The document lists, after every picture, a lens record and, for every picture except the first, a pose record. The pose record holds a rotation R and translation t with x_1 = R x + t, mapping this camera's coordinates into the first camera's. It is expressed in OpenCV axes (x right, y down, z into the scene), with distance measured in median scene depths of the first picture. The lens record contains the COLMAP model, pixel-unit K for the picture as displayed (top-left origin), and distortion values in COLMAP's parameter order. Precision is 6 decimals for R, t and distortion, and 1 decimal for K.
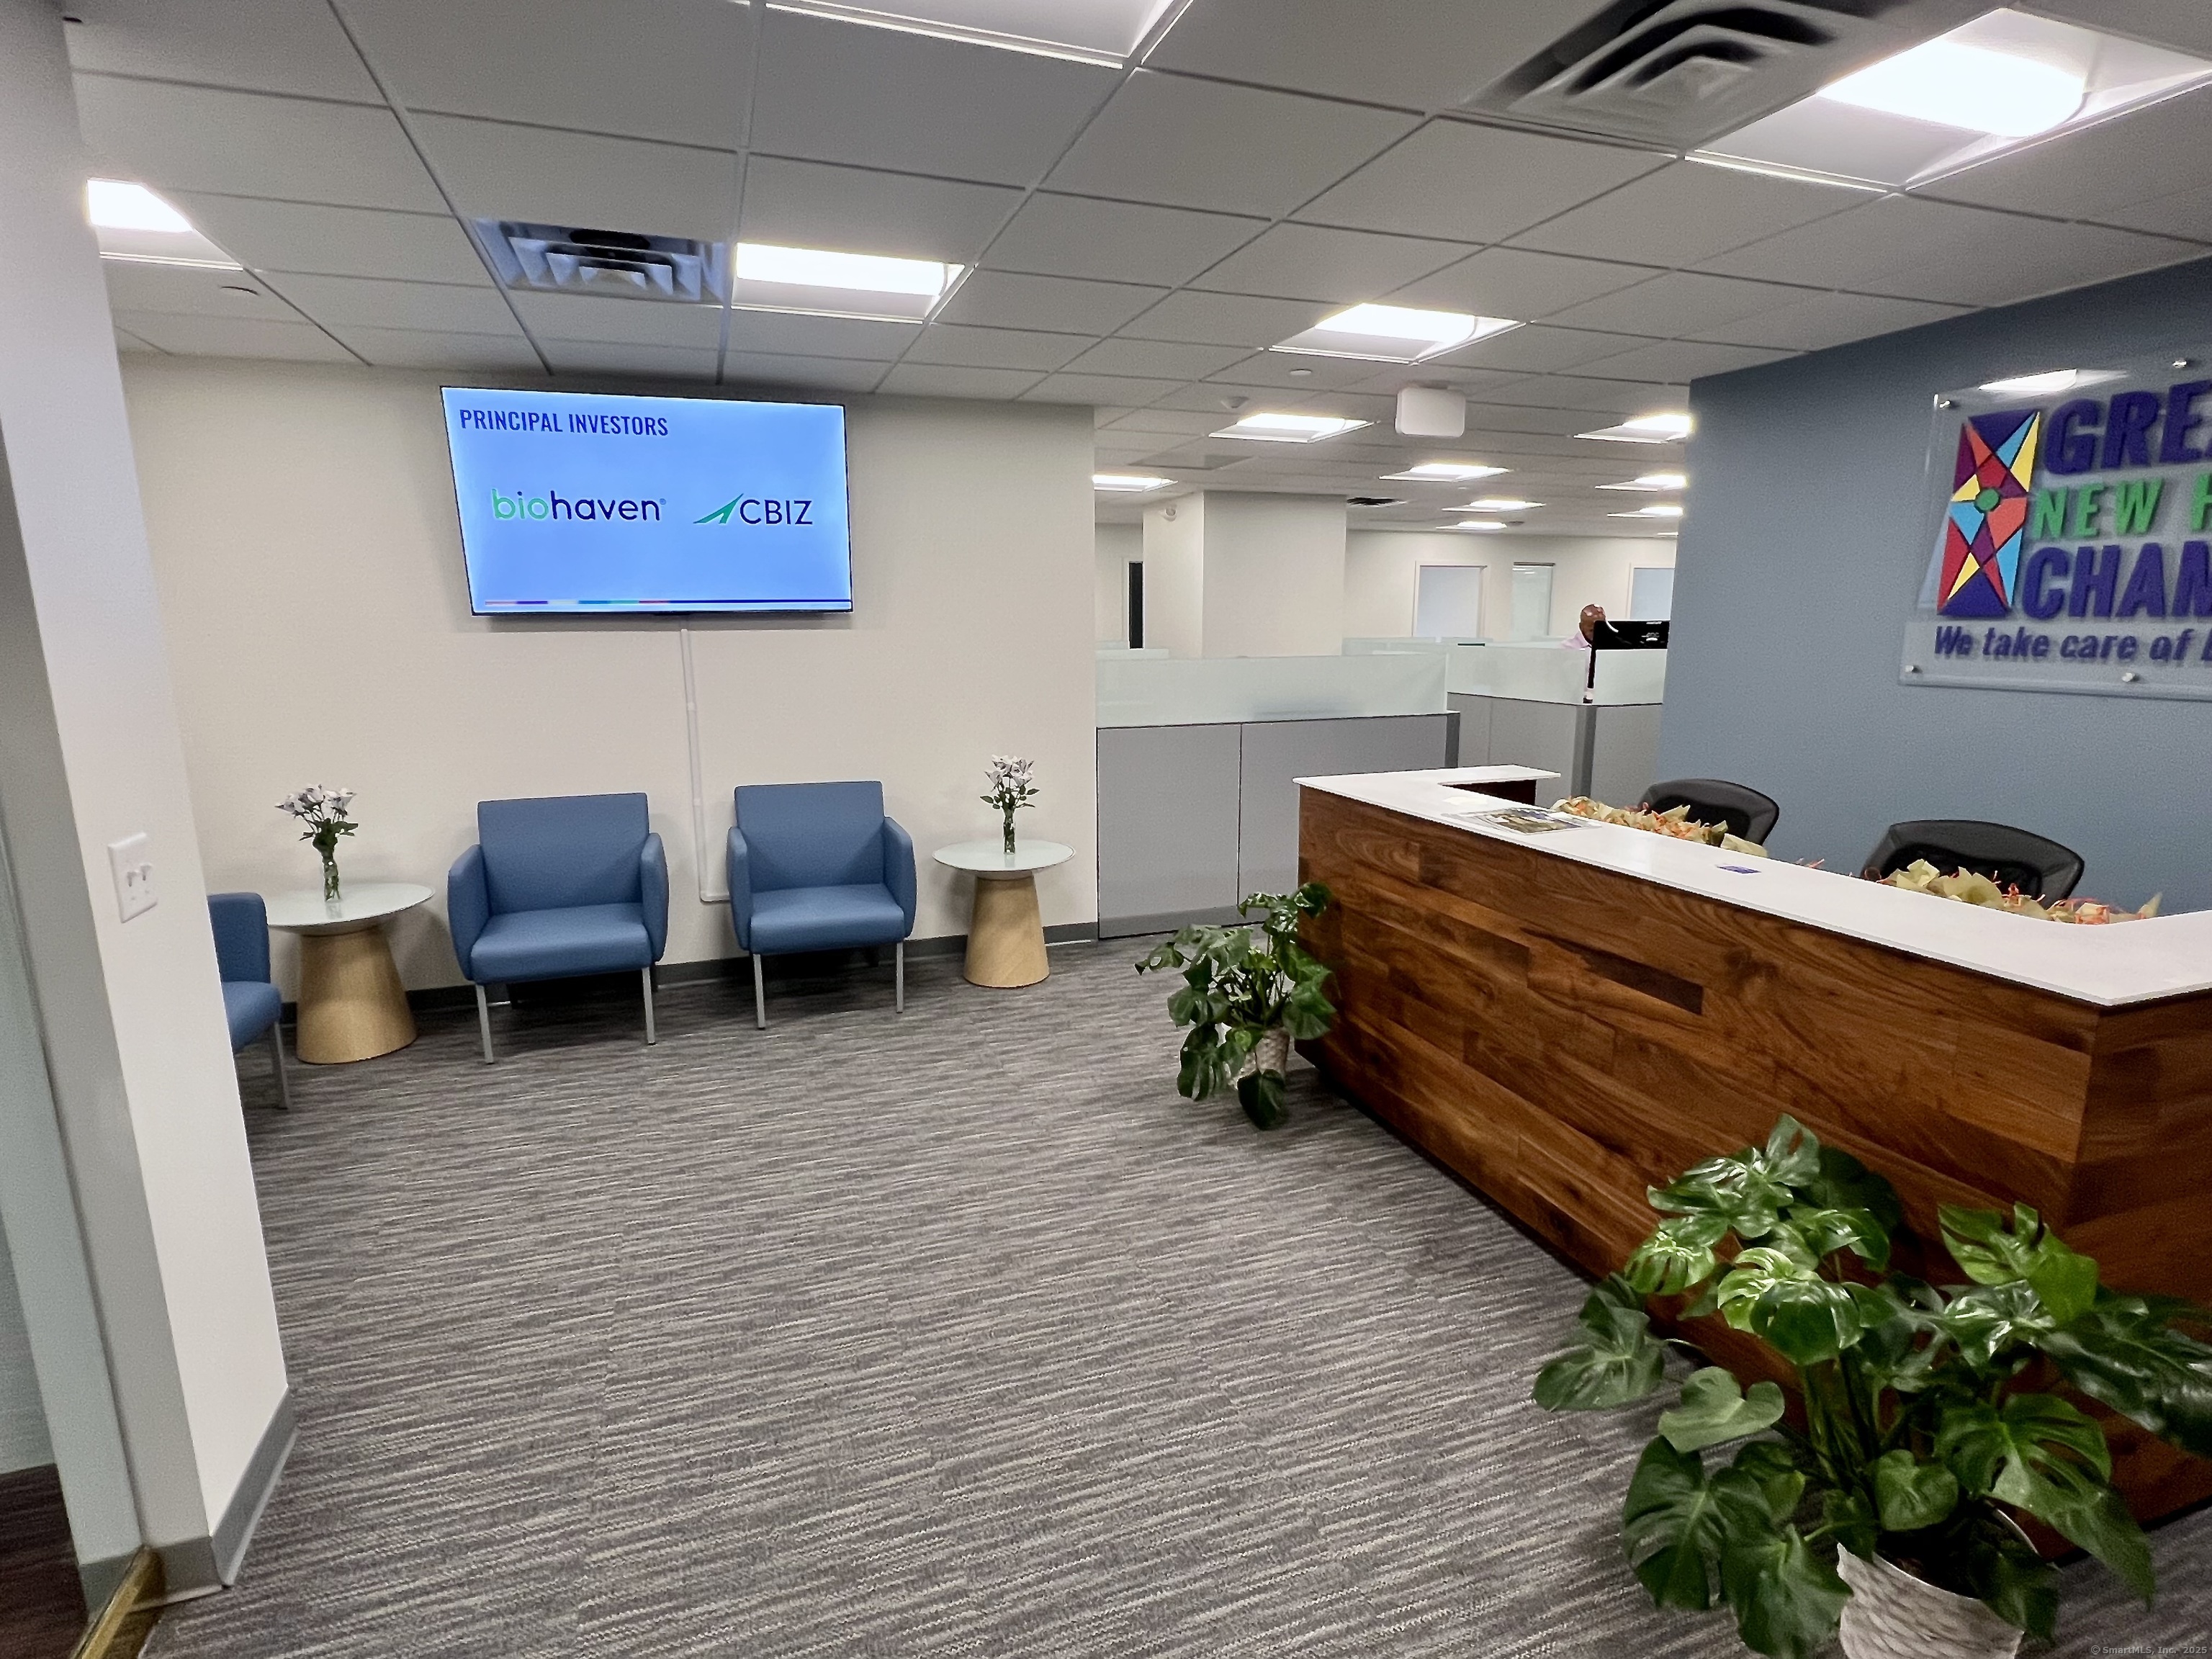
lens RADIAL K [[1106.6, 0, 1106.0], [0, 1106.6, 829.5], [0, 0, 1]] dist [-0.000127, 0.000117]
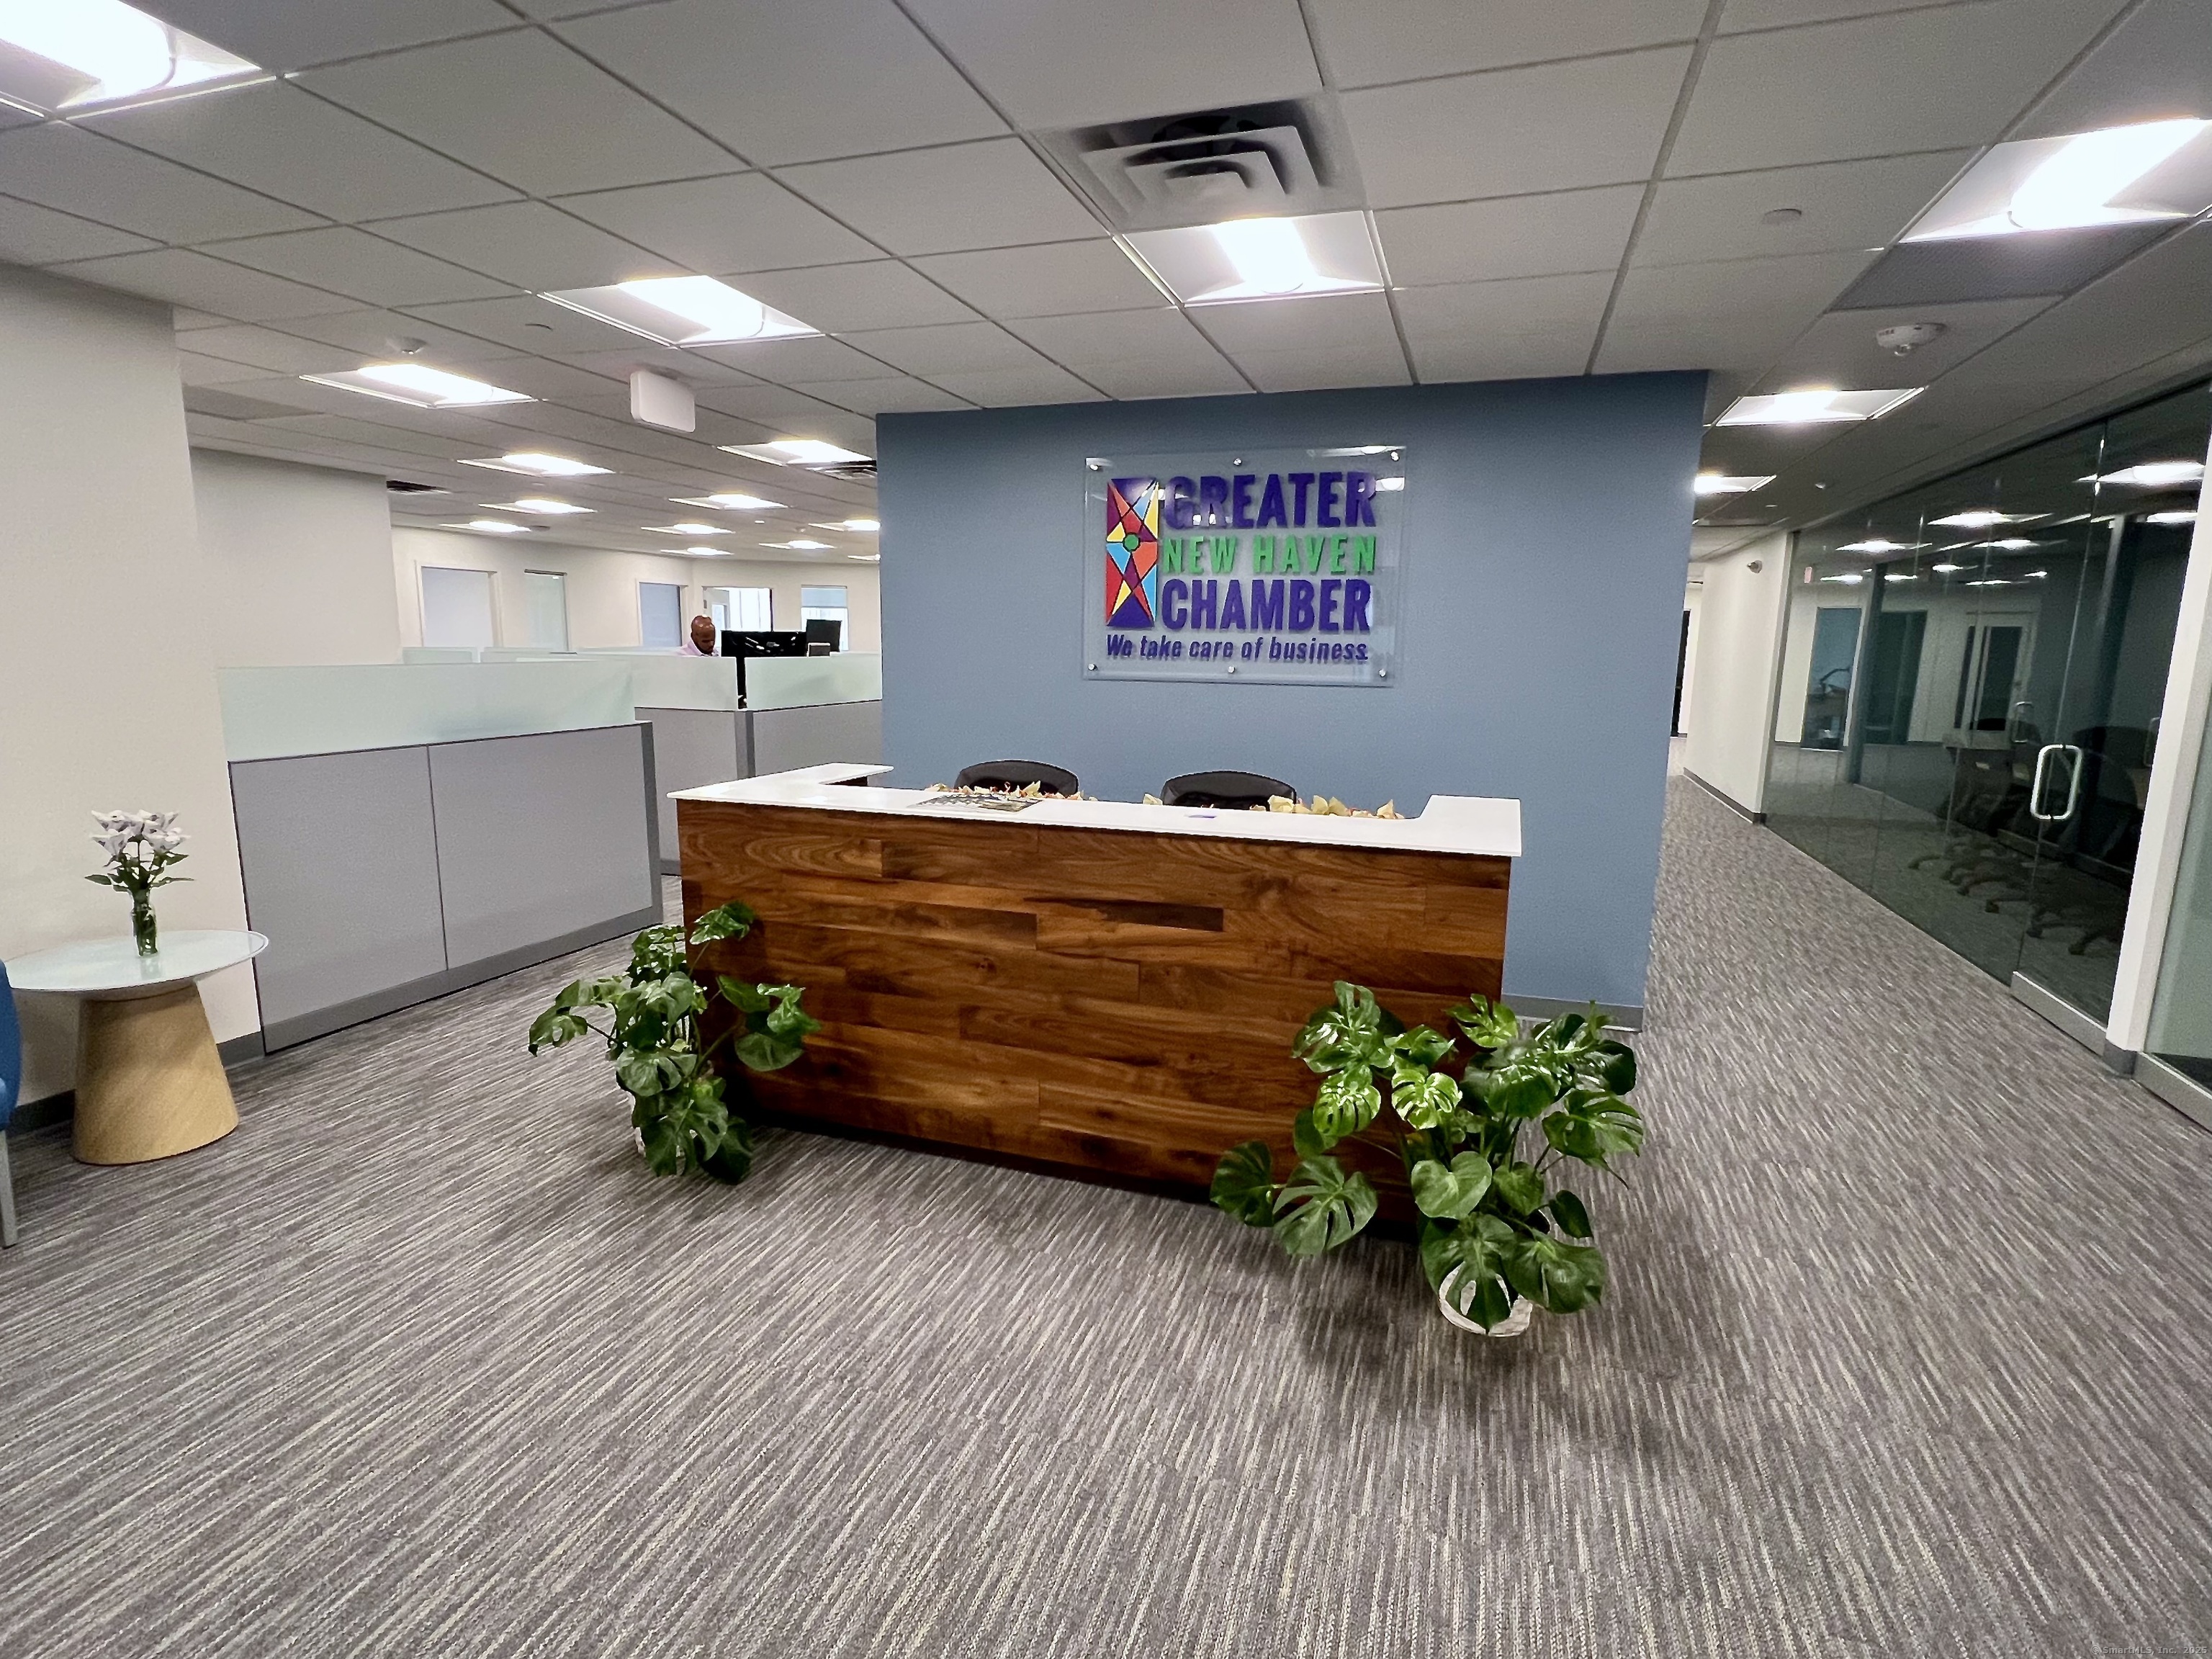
lens RADIAL K [[1106.6, 0, 1106.0], [0, 1106.6, 829.5], [0, 0, 1]] dist [-0.000127, 0.000117]
pose [[0.633947, -0.117557, 0.764390, -0.351721], [0.128485, 0.990653, 0.045795, -0.015934], [-0.762629, 0.069181, 0.643126, 0.199128]]
